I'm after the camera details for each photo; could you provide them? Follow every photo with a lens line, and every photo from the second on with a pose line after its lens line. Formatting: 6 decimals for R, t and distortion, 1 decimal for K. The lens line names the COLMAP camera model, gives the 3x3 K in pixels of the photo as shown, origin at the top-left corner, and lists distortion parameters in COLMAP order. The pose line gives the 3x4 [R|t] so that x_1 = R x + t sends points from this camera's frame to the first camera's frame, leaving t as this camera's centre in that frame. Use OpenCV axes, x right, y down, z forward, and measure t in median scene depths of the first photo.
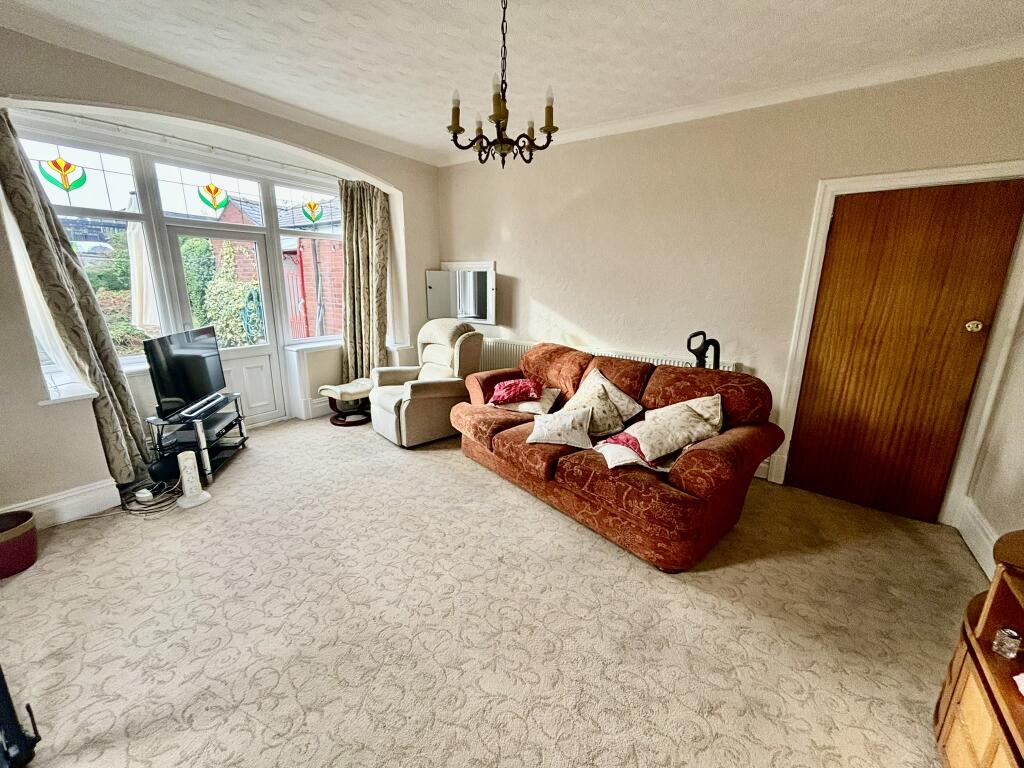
lens RADIAL K [[414.1, 0, 512.0], [0, 414.1, 384.0], [0, 0, 1]] dist [-0.001290, -0.000100]
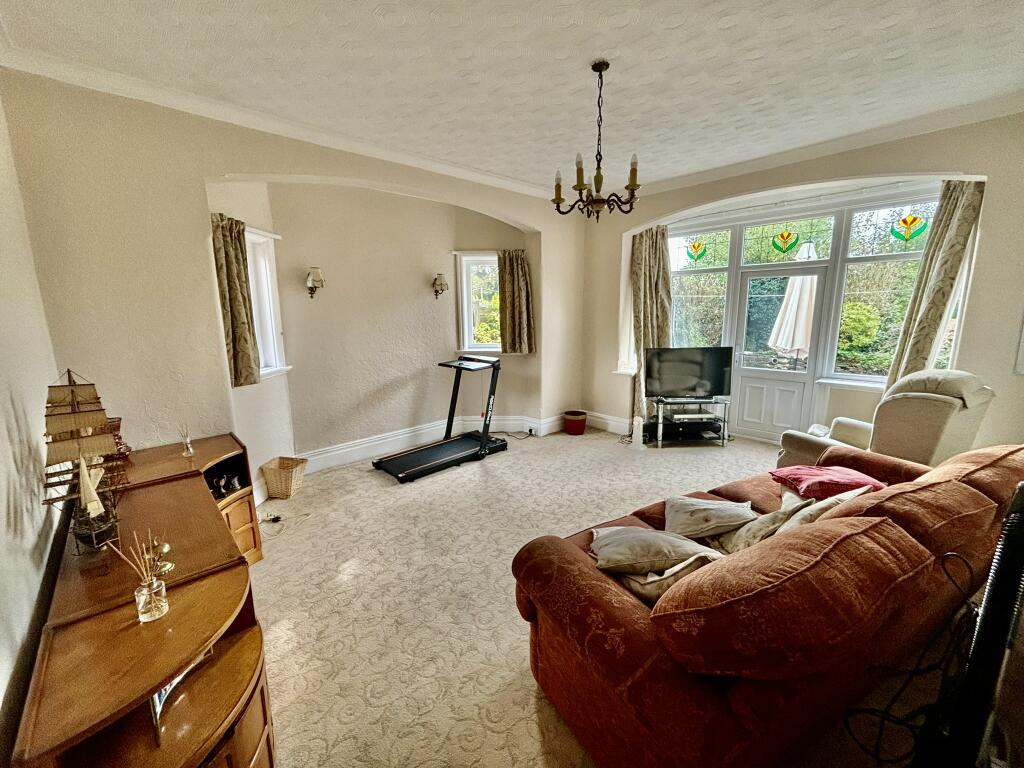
lens RADIAL K [[414.1, 0, 512.0], [0, 414.1, 384.0], [0, 0, 1]] dist [-0.001290, -0.000100]
pose [[-0.197927, 0.167514, -0.965797, 0.909375], [-0.228496, 0.950261, 0.211646, -0.198121], [0.953213, 0.262571, -0.149806, 0.771193]]
